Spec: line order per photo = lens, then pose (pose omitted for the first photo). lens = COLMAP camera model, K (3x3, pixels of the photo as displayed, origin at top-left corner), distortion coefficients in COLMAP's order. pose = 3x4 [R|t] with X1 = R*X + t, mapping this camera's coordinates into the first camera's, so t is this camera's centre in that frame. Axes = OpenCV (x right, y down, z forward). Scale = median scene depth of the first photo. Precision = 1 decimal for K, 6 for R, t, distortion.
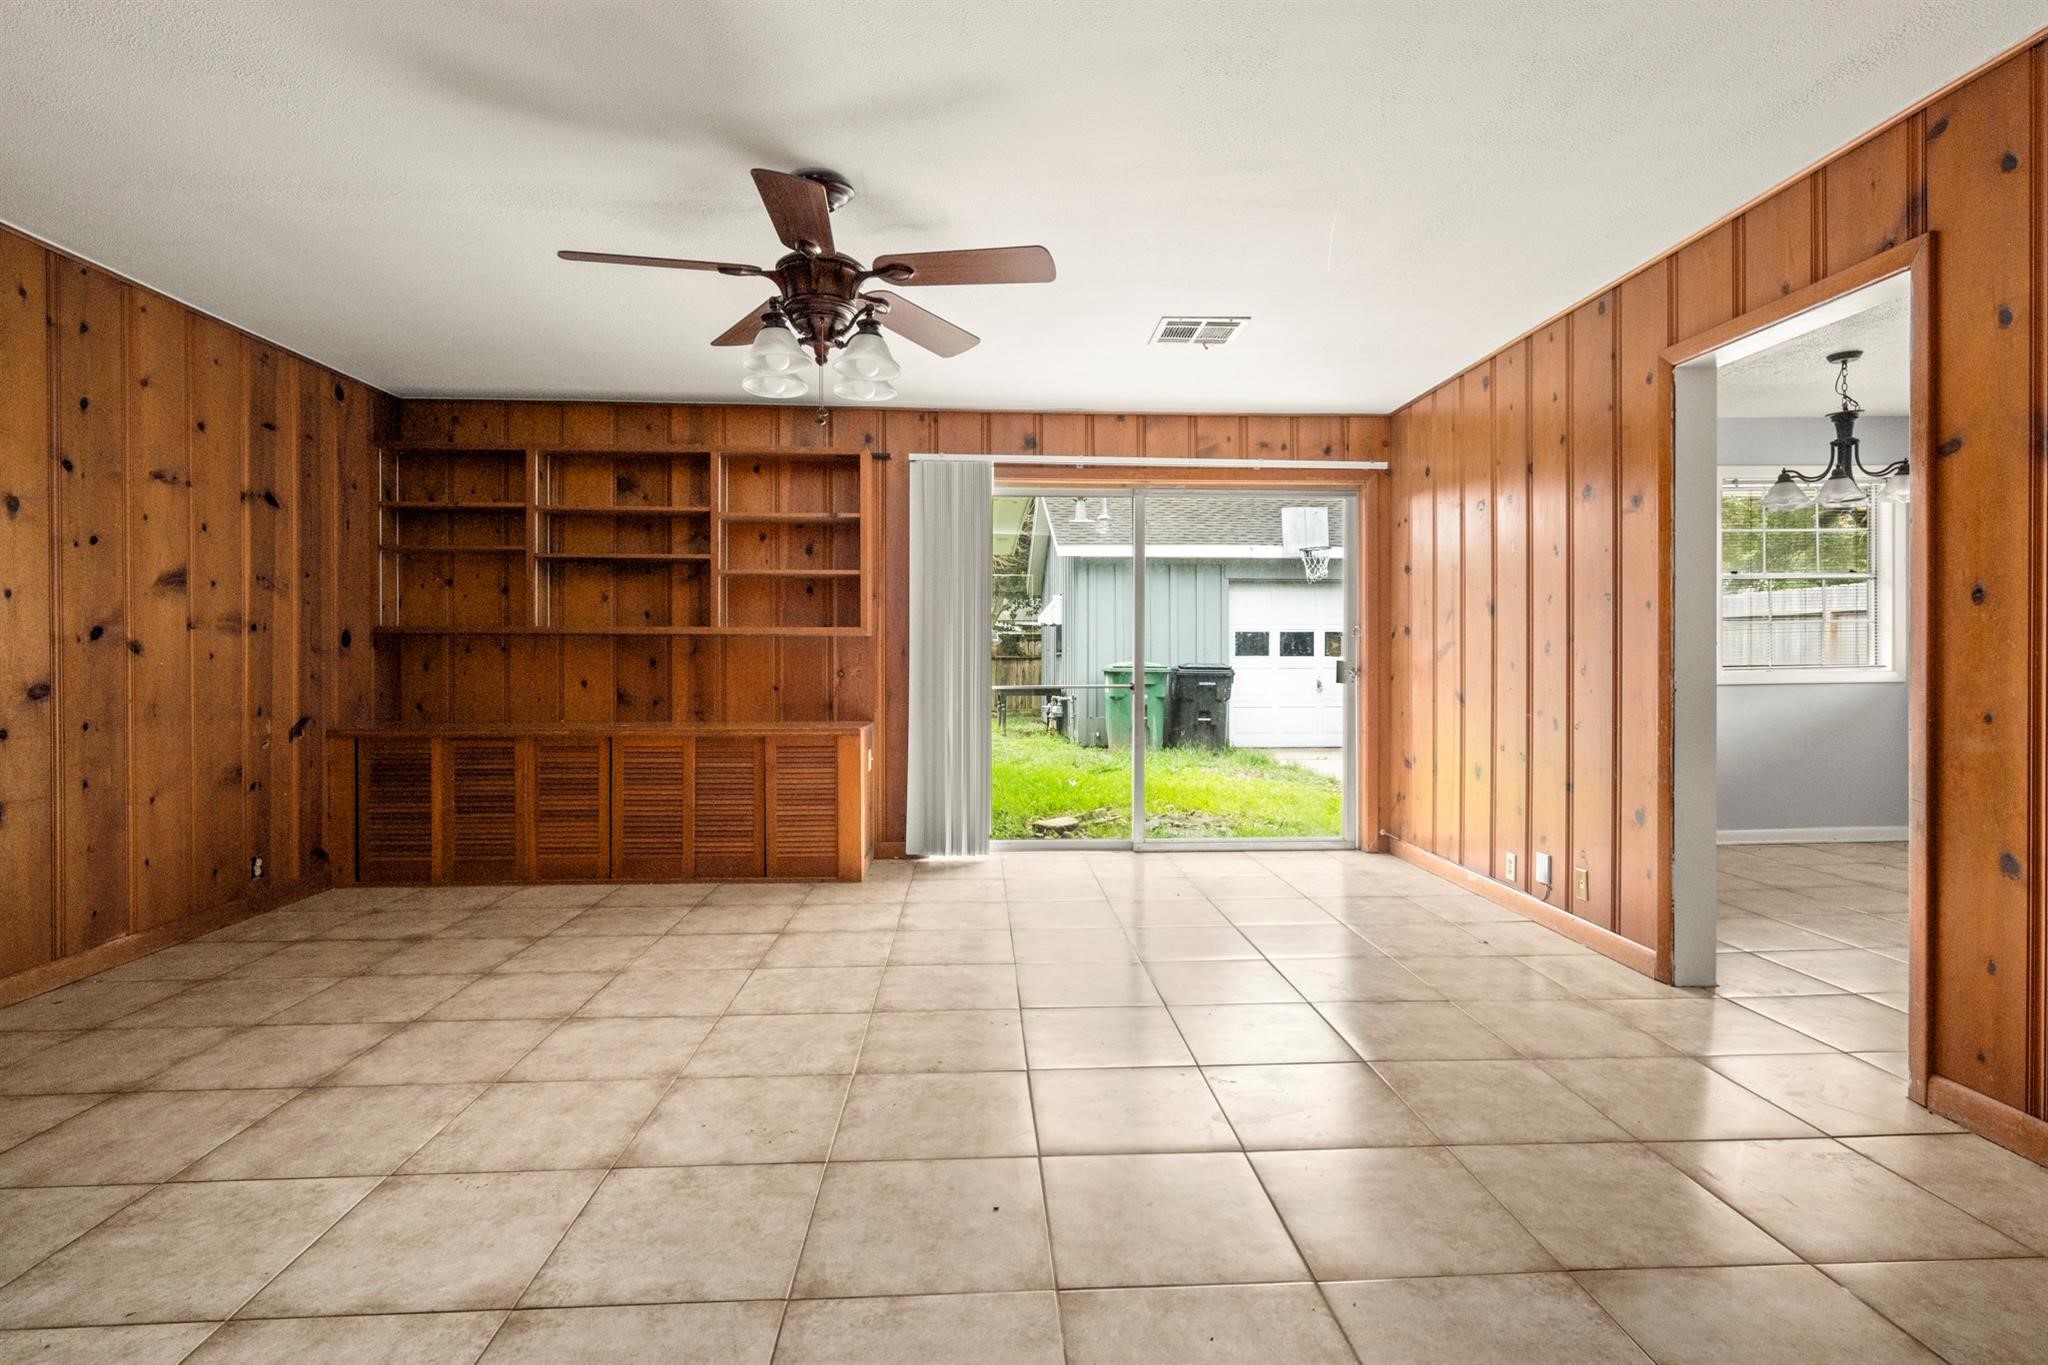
lens RADIAL K [[1021.6, 0, 1015.5], [0, 1021.6, 666.5], [0, 0, 1]] dist [-0.003724, 0.000534]
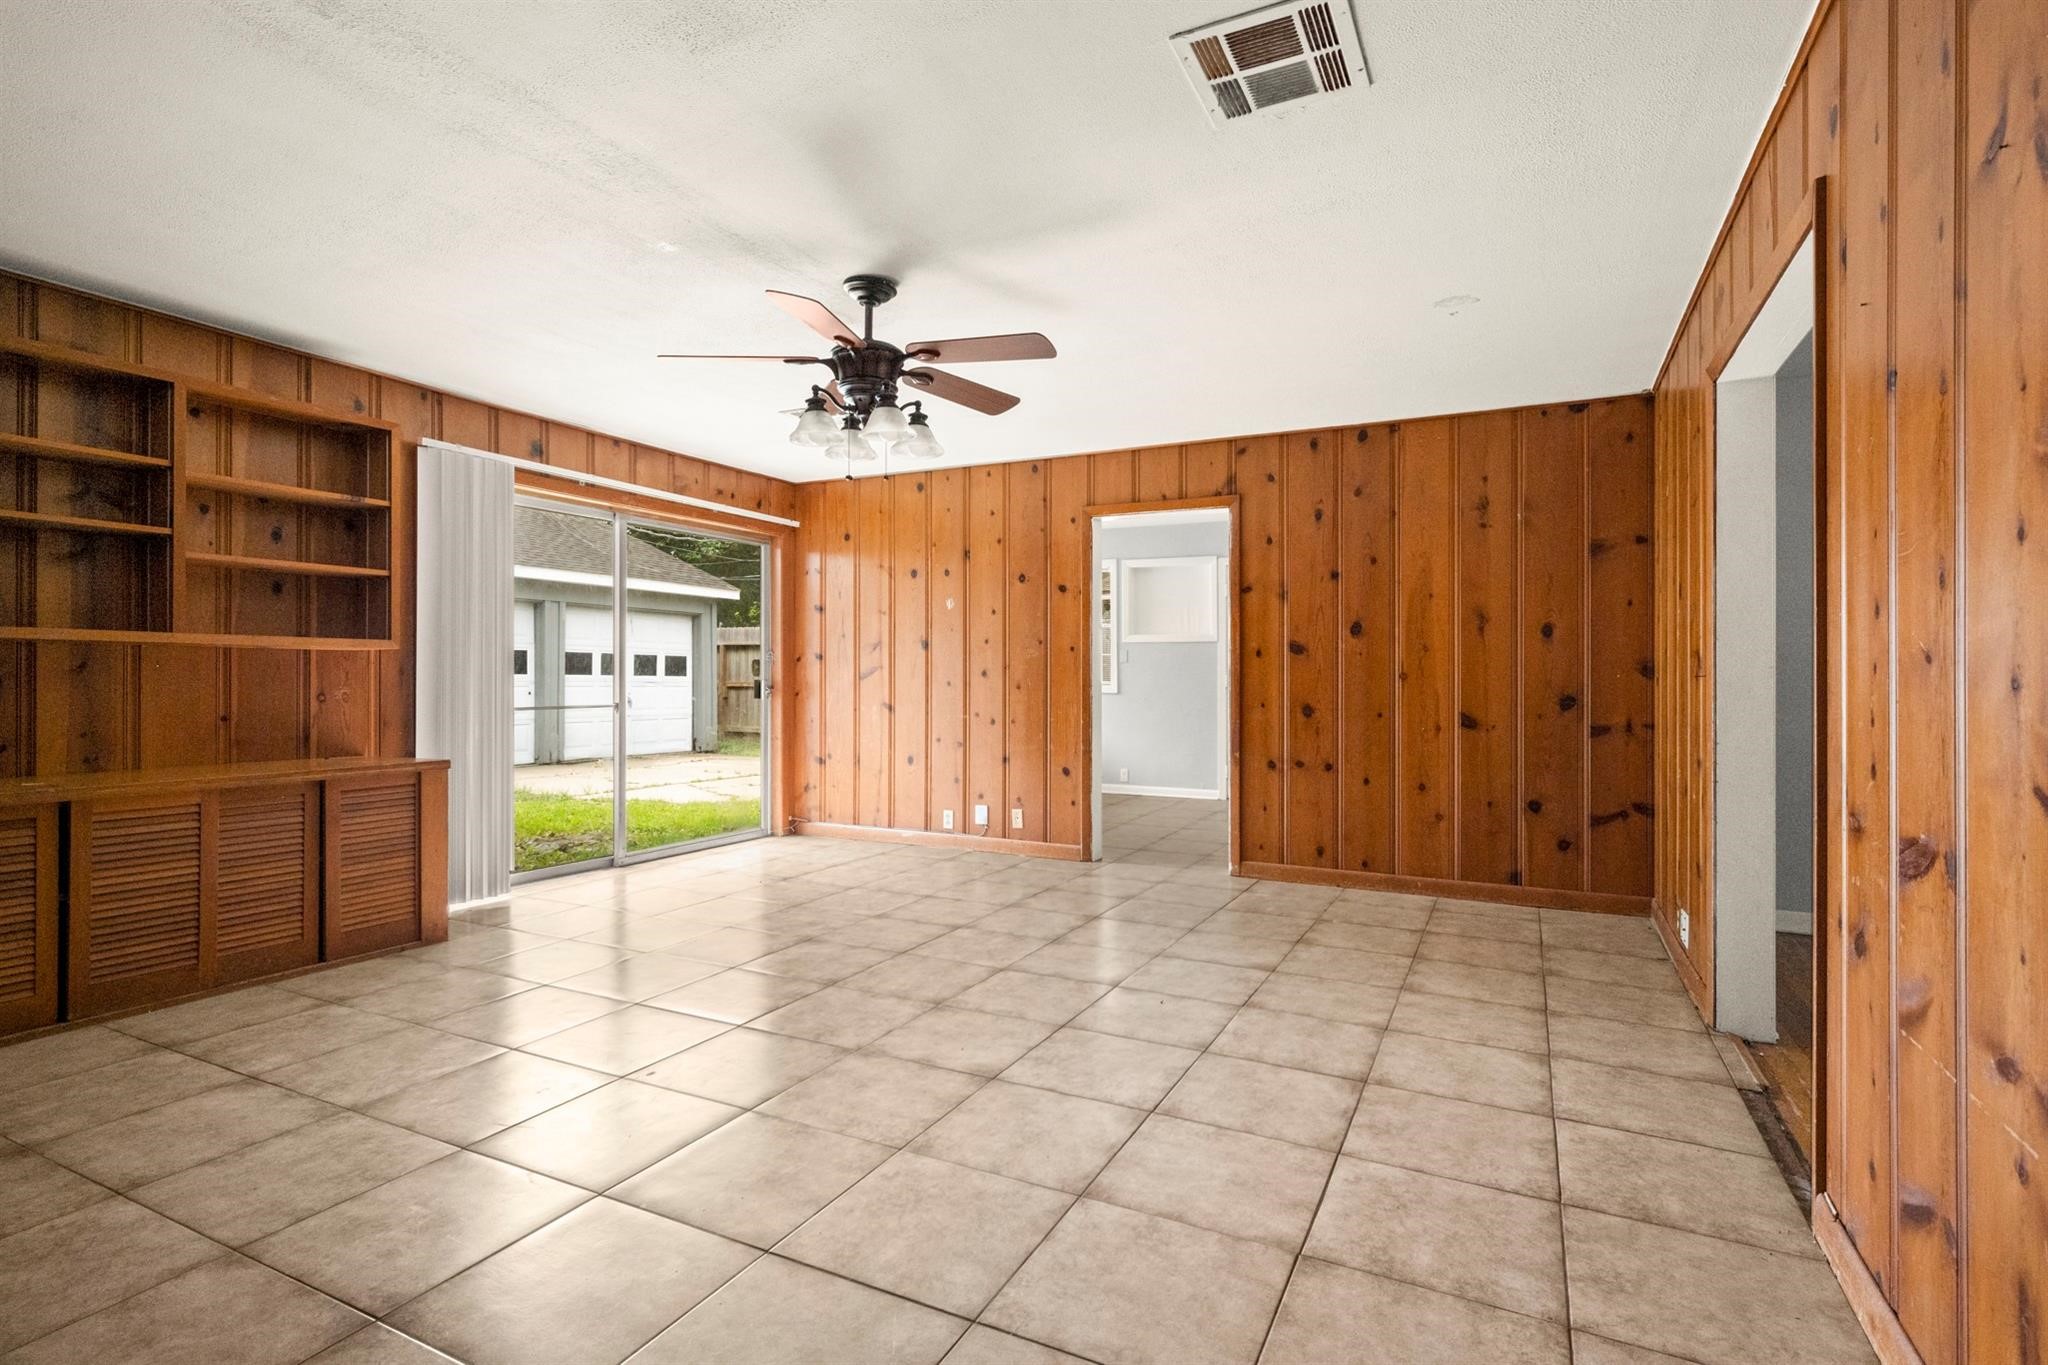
lens RADIAL K [[1021.6, 0, 1077.0], [0, 1021.6, 673.6], [0, 0, 1]] dist [-0.003724, 0.000534]
pose [[0.453917, 0.005710, 0.891025, -0.633690], [0.004002, 0.999956, -0.008447, -0.002437], [-0.891035, 0.007400, 0.453875, 0.135894]]
